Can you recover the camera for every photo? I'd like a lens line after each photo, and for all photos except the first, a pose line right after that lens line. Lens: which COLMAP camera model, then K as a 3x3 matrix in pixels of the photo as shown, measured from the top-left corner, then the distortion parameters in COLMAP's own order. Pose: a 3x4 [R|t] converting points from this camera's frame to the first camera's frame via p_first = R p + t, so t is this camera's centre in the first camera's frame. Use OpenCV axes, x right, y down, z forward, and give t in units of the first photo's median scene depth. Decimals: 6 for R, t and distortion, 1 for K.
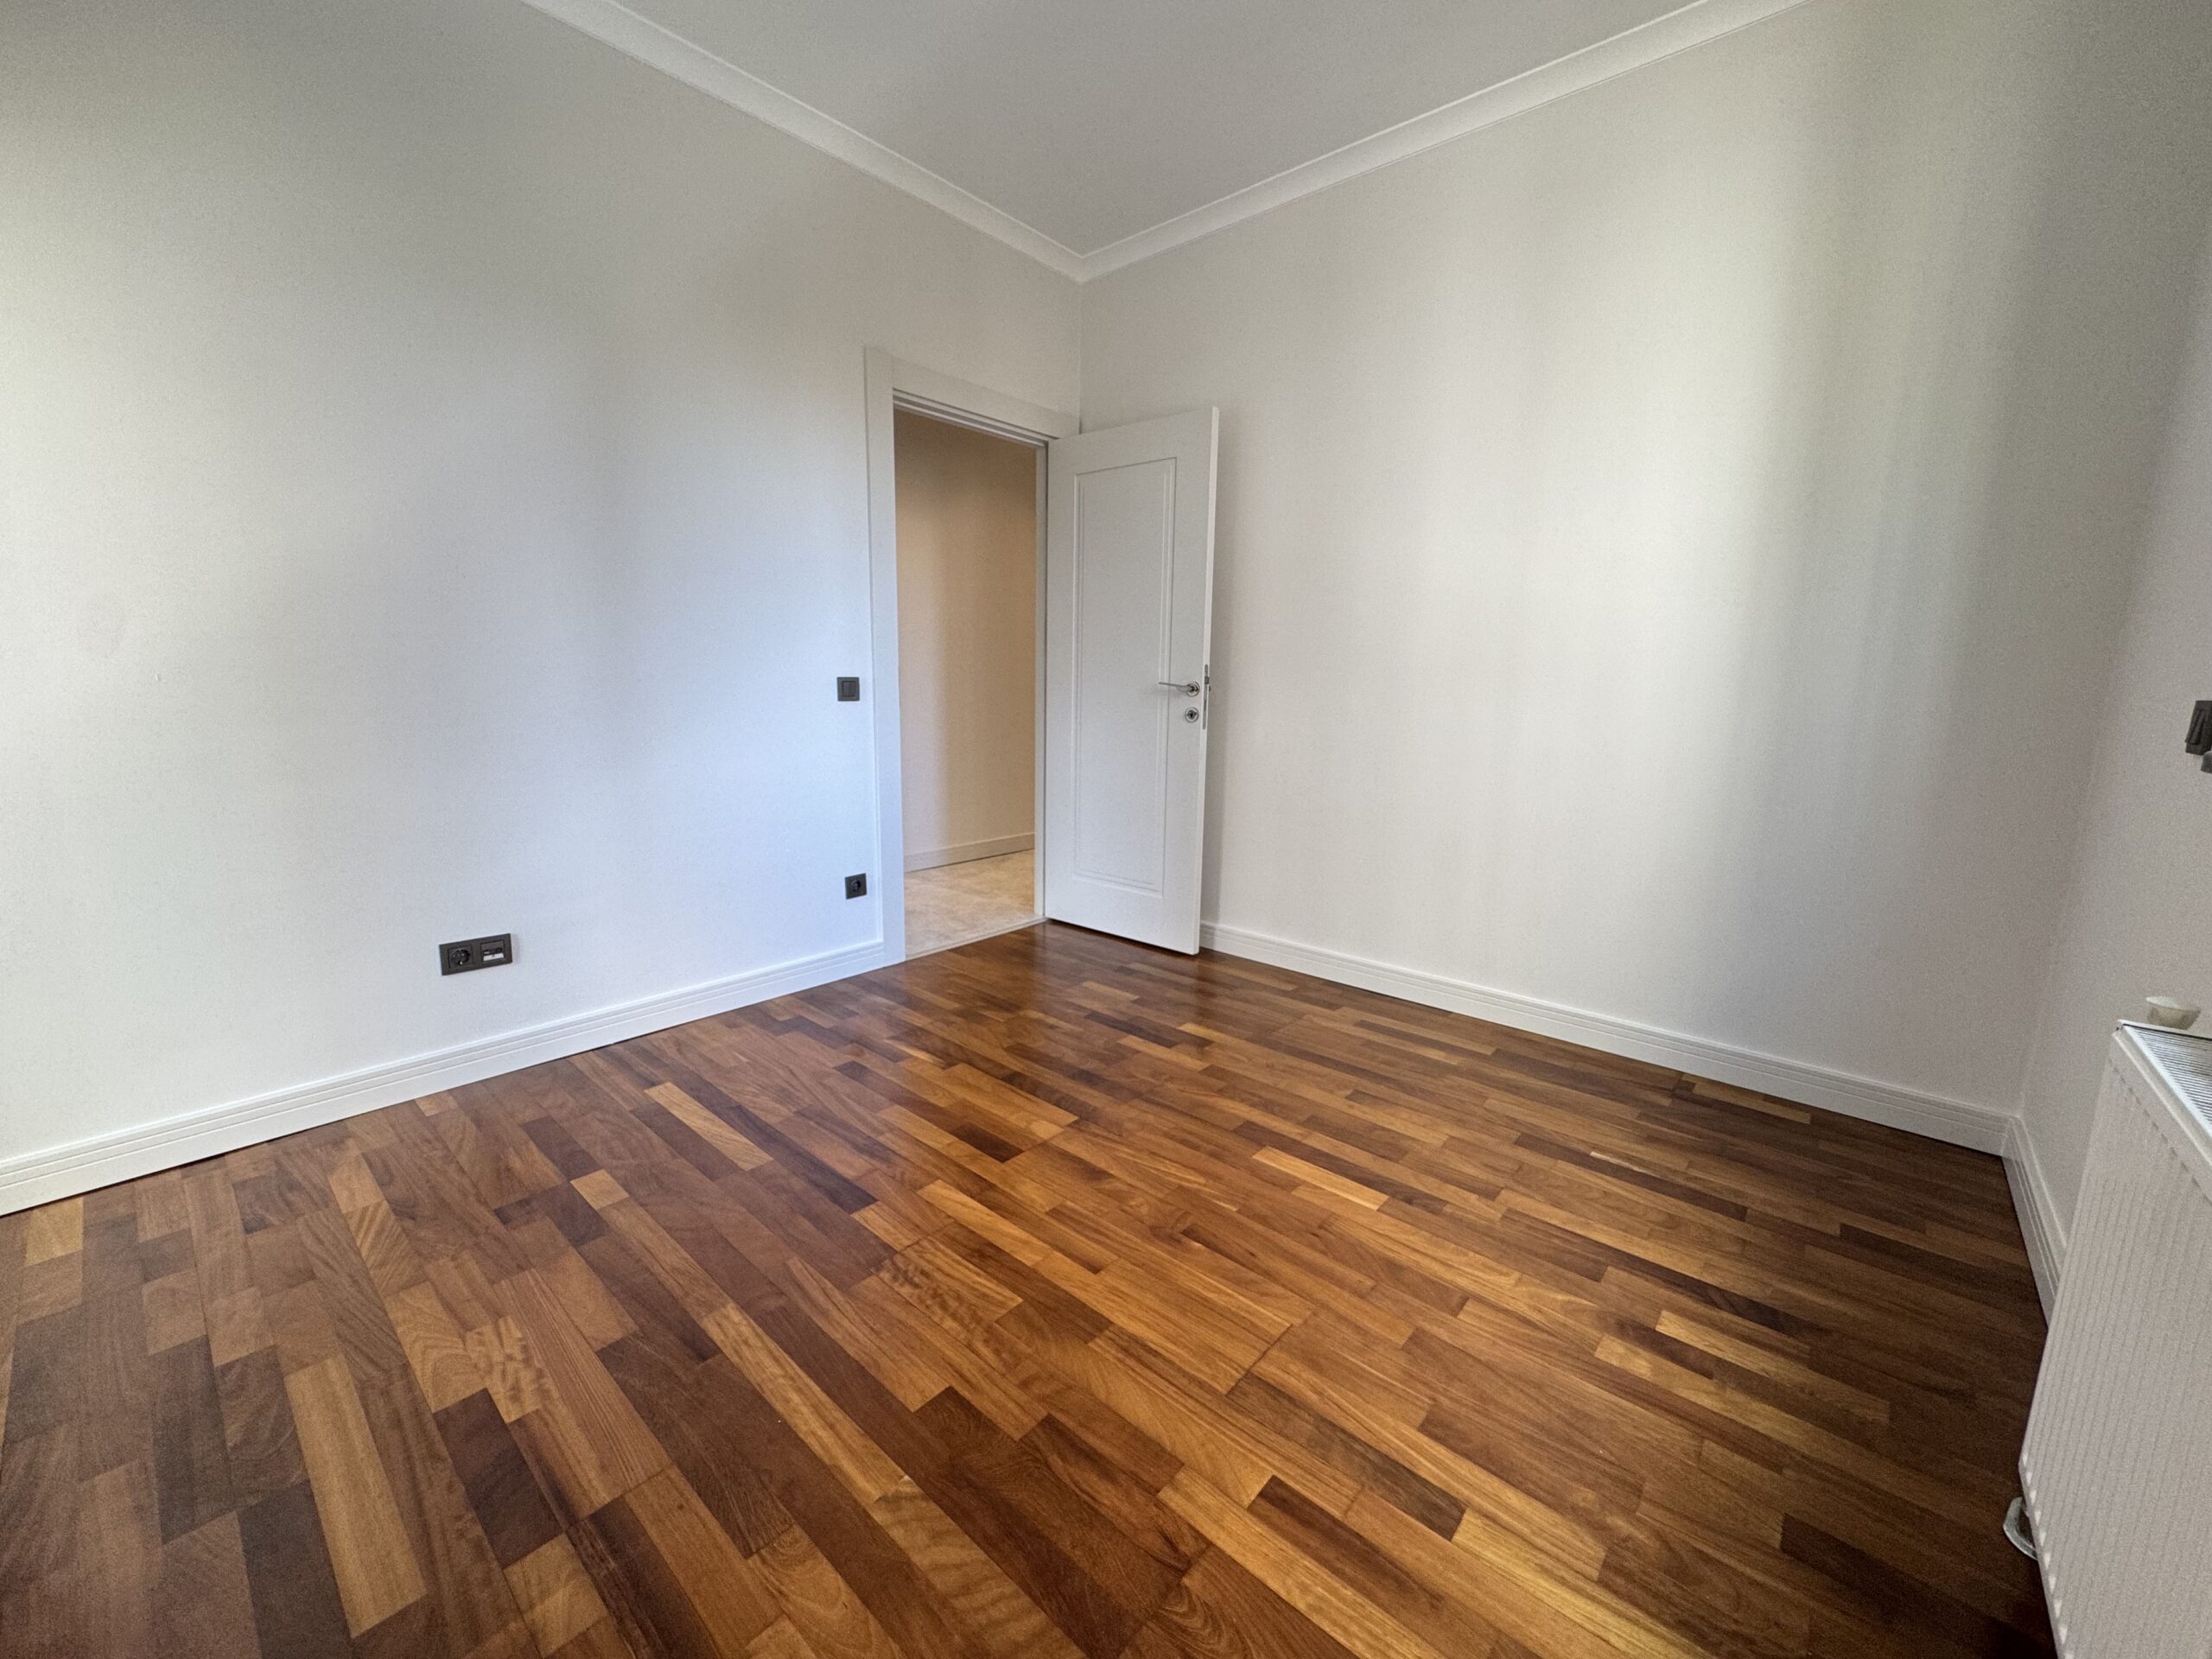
lens RADIAL K [[880.5, 0, 1102.9], [0, 880.5, 827.1], [0, 0, 1]] dist [-0.002205, 0.000607]
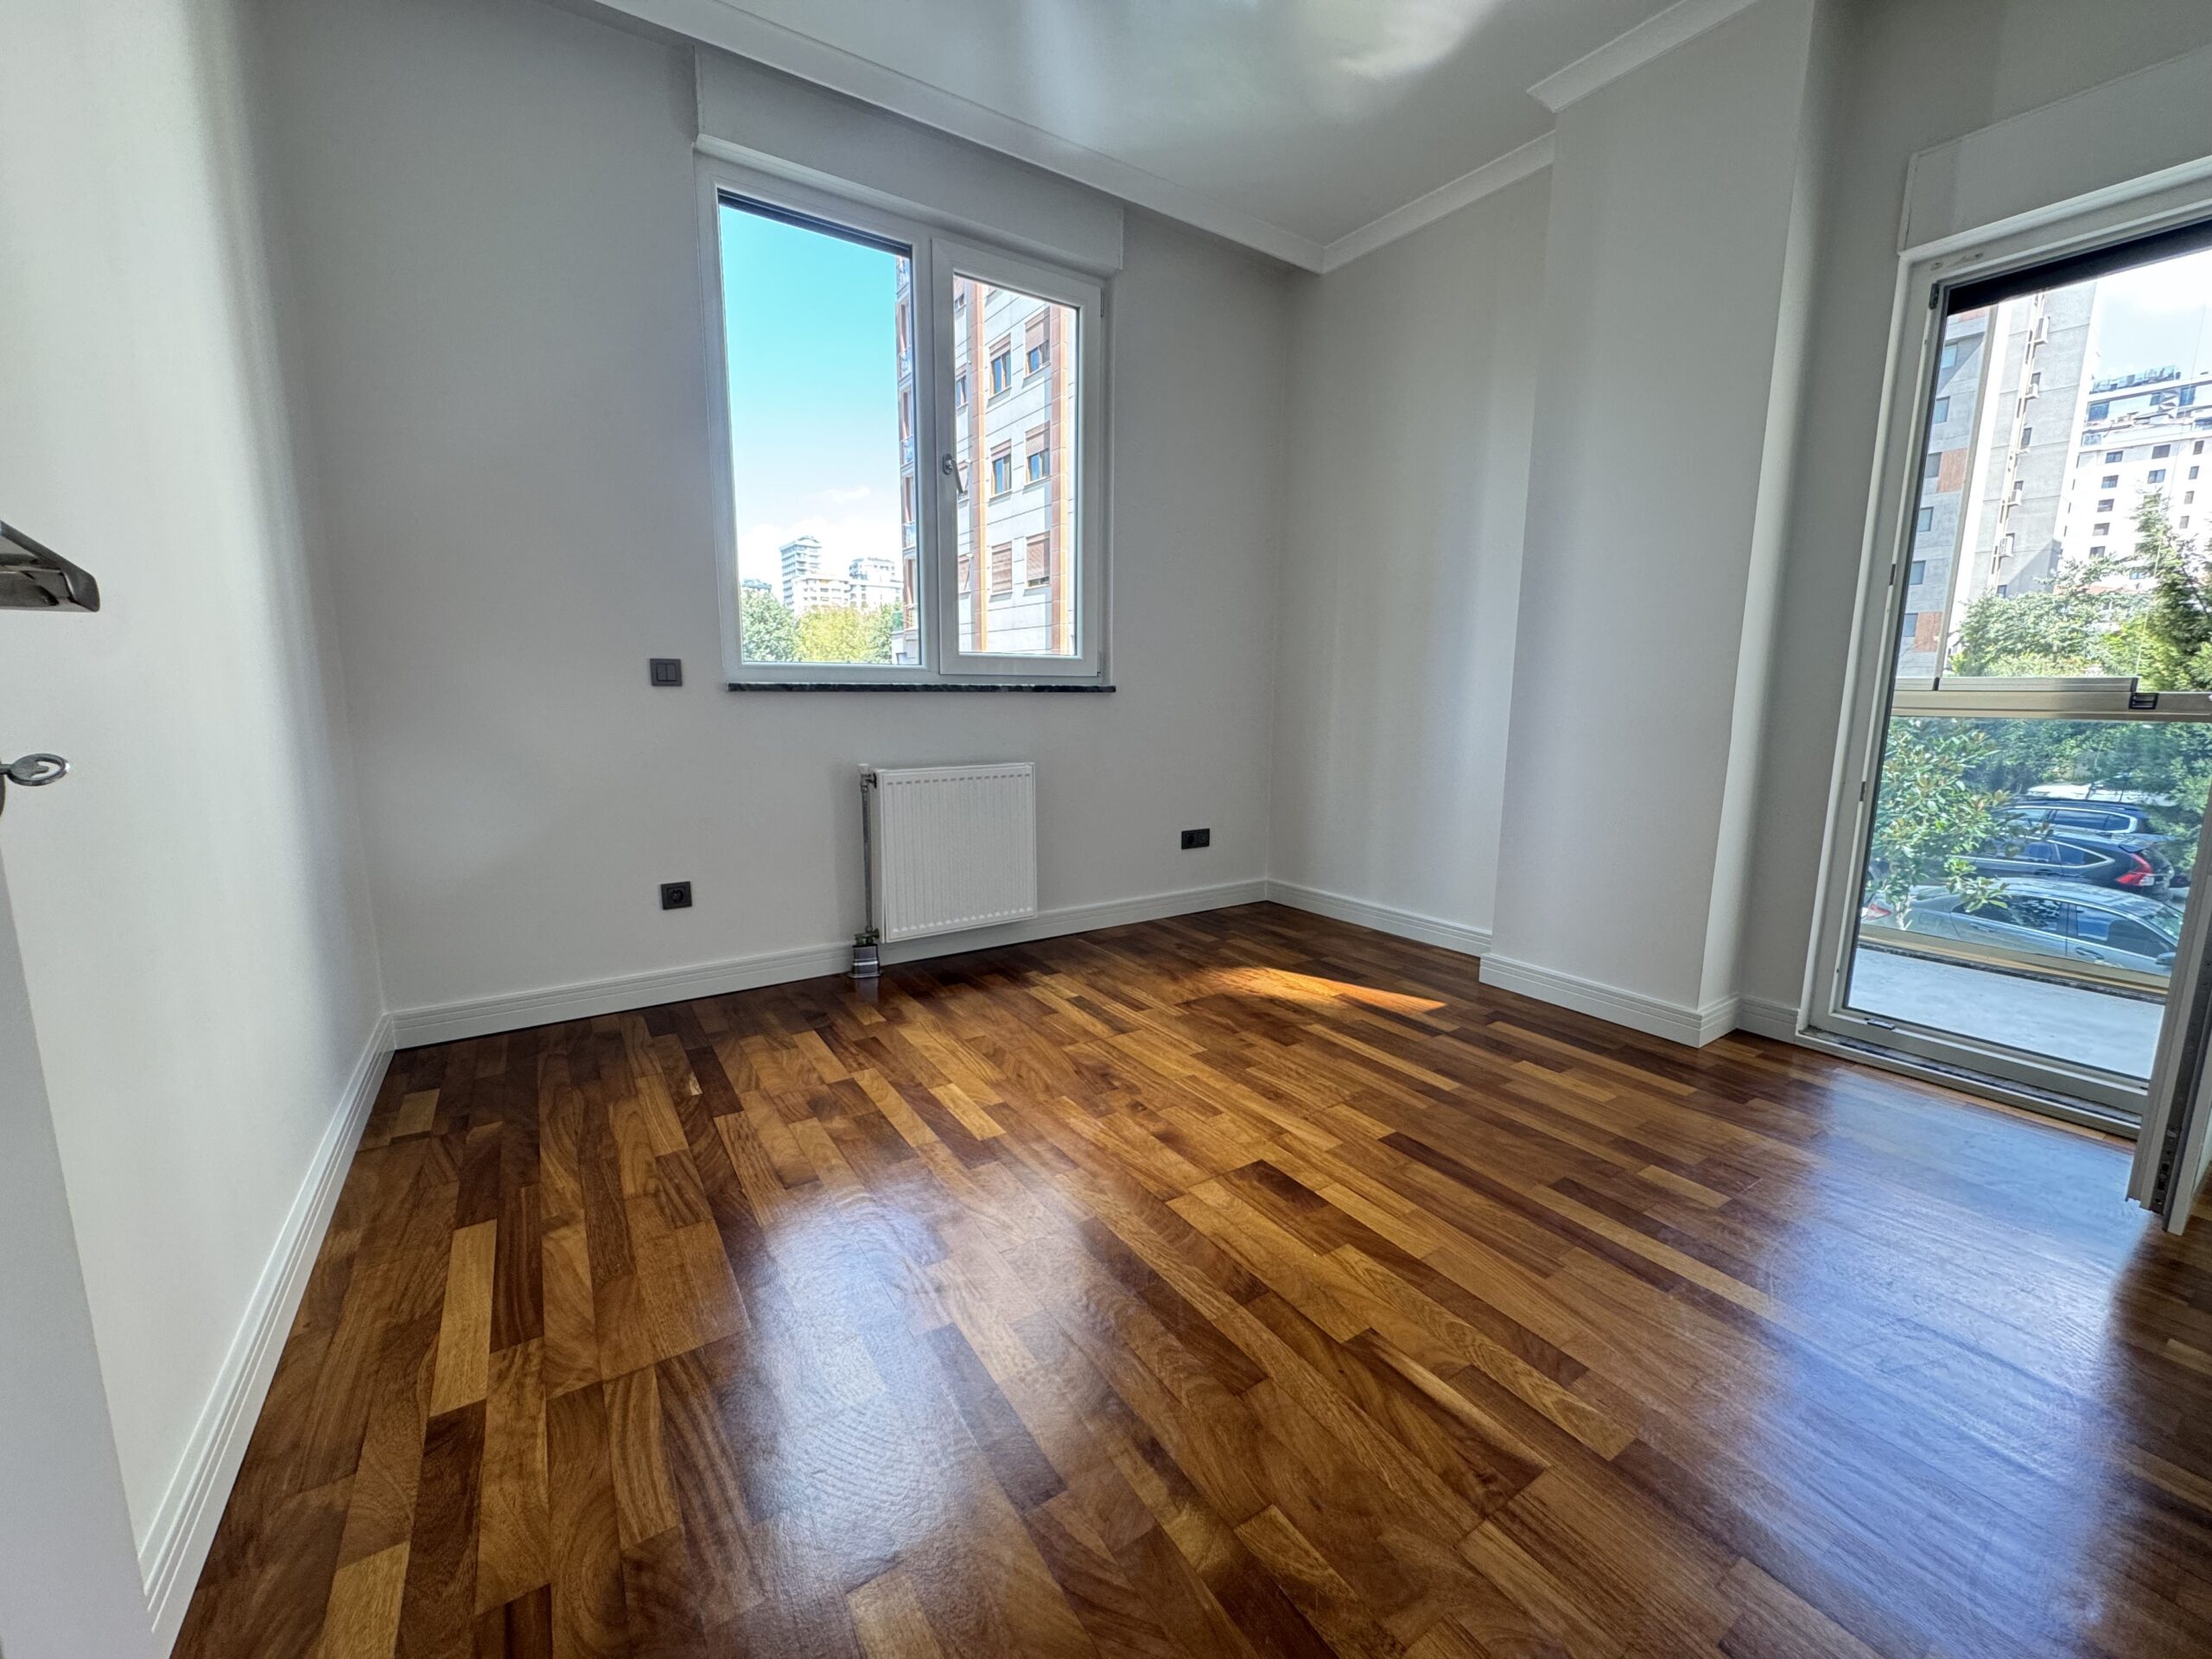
lens RADIAL K [[880.5, 0, 1102.9], [0, 880.5, 827.1], [0, 0, 1]] dist [-0.002205, 0.000607]
pose [[-0.962481, -0.064720, 0.263517, -0.168669], [0.022943, 0.948252, 0.316688, -0.253555], [-0.270377, 0.310852, -0.911190, 1.727752]]
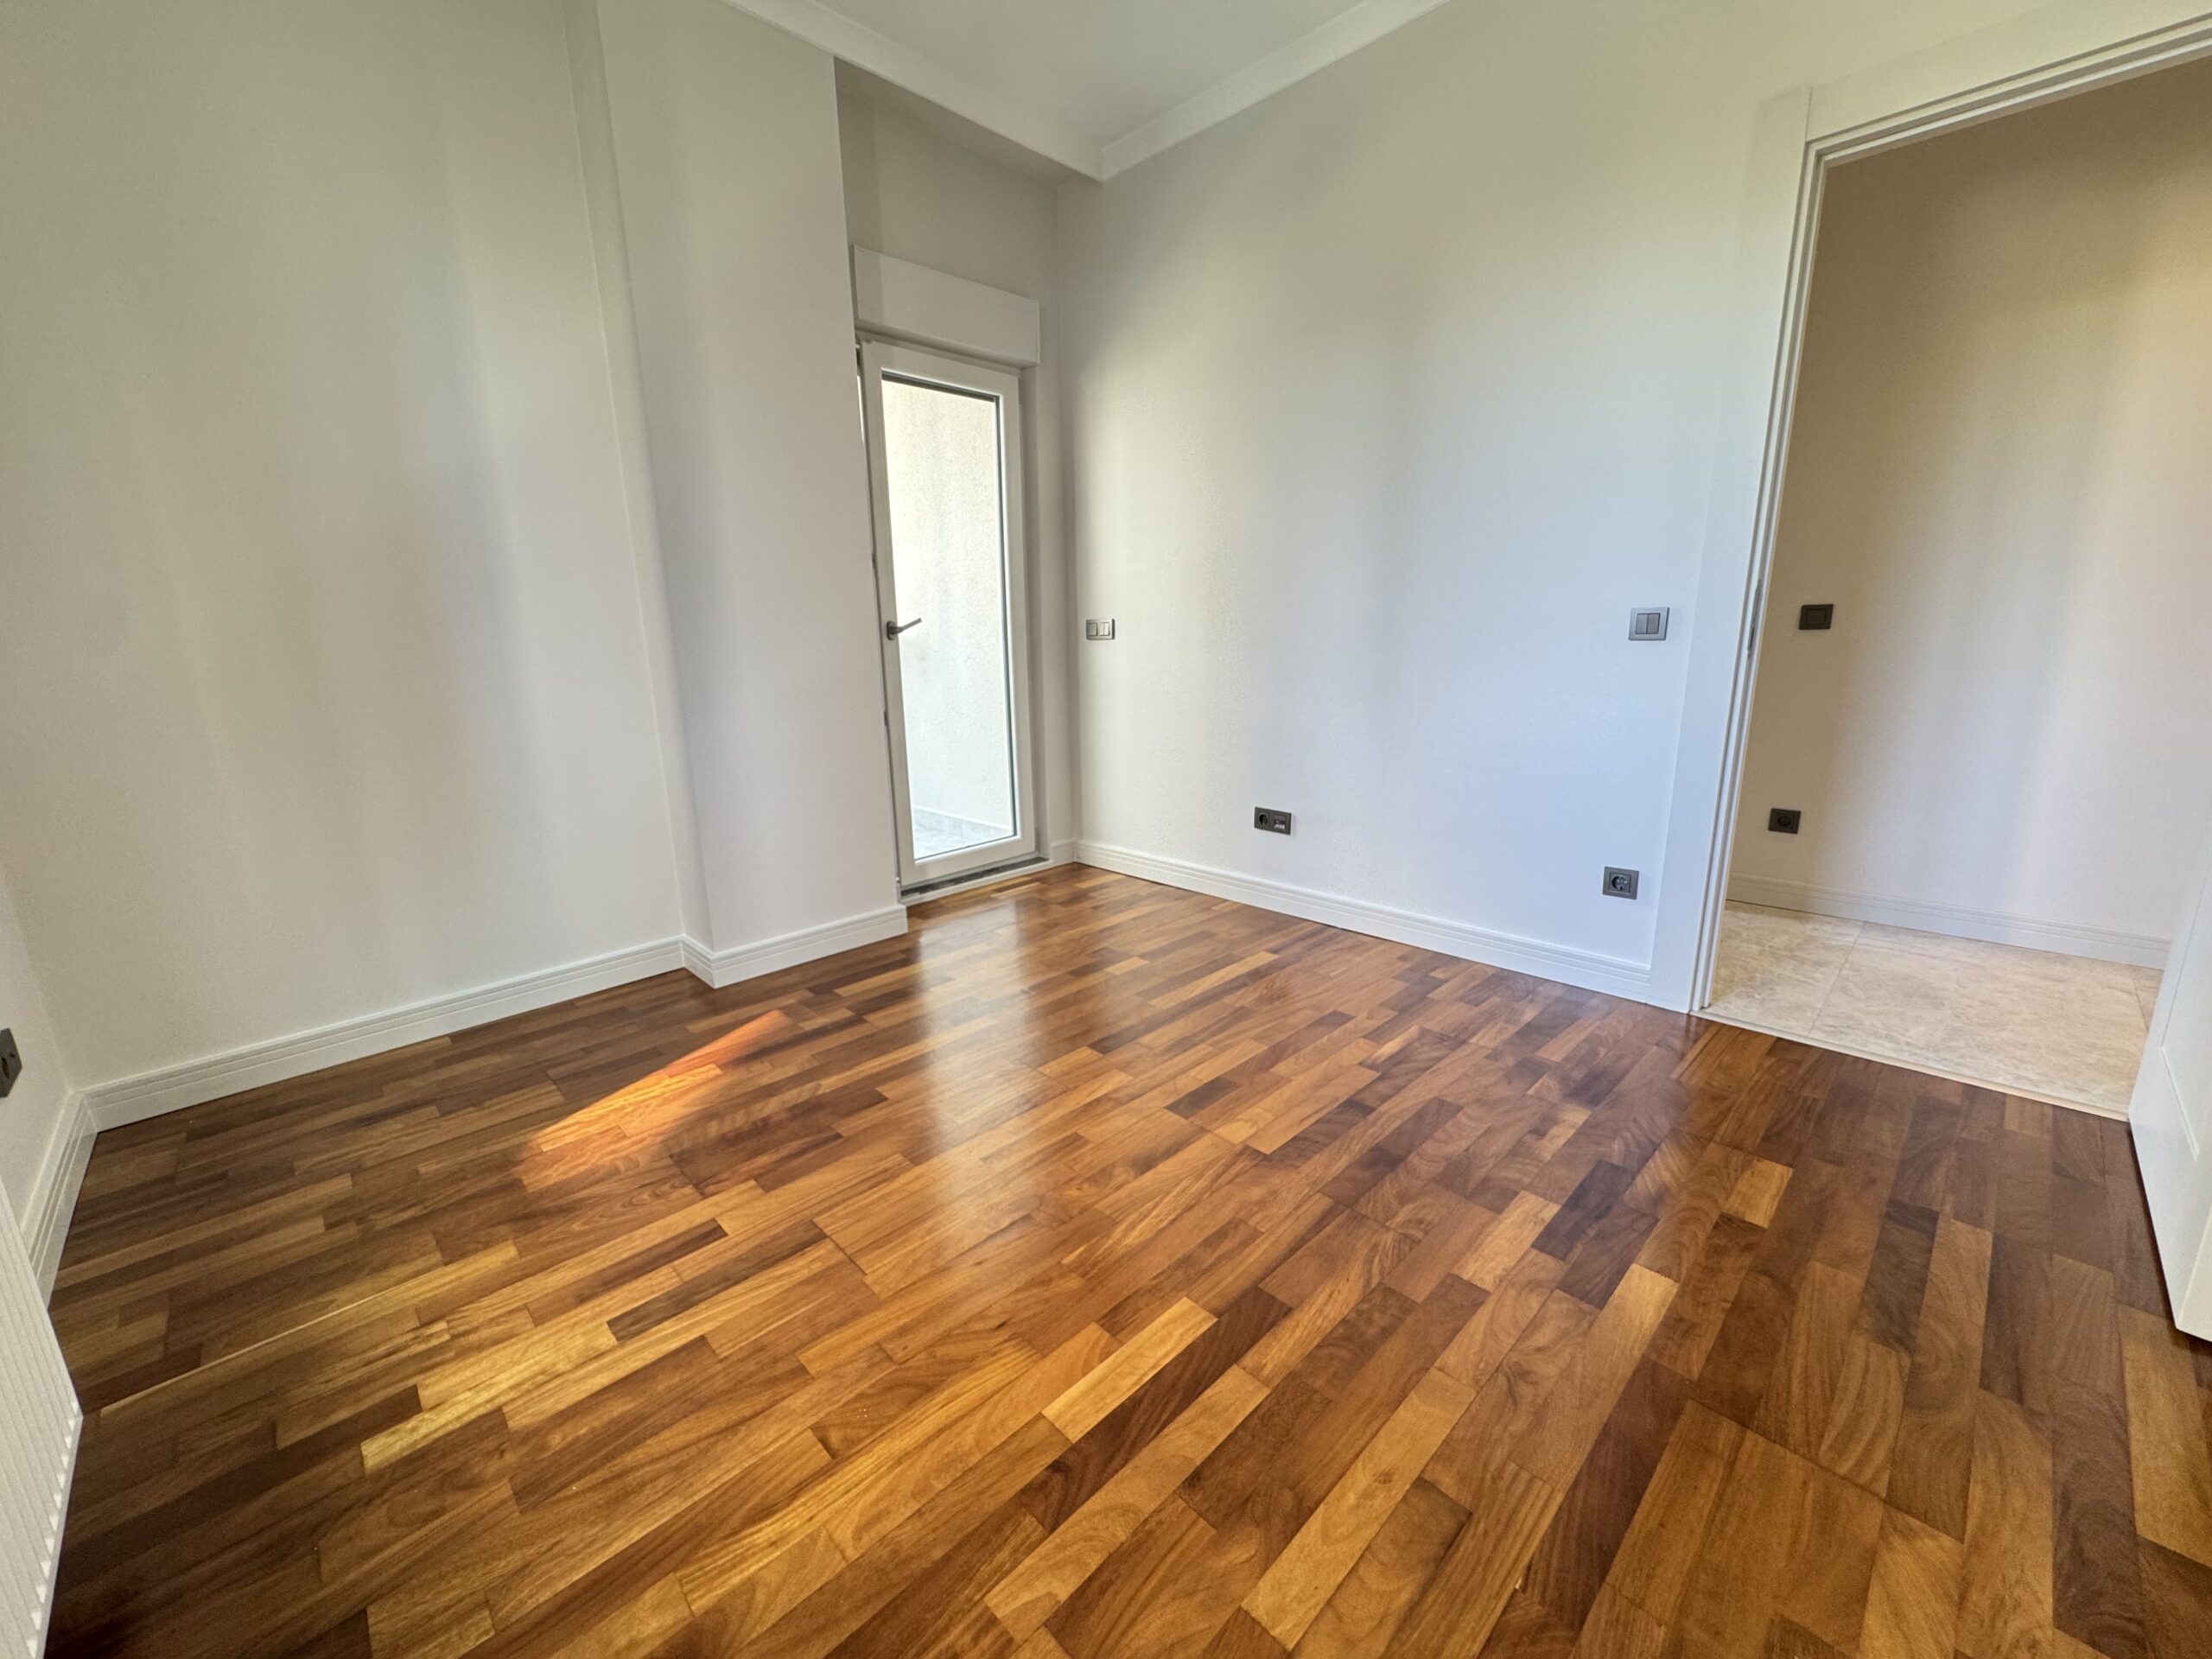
lens RADIAL K [[880.5, 0, 1102.9], [0, 880.5, 827.1], [0, 0, 1]] dist [-0.002205, 0.000607]
pose [[-0.084235, 0.205201, -0.975088, 0.762965], [-0.144634, 0.965685, 0.215717, -0.122960], [0.985893, 0.159201, -0.051666, 0.894595]]
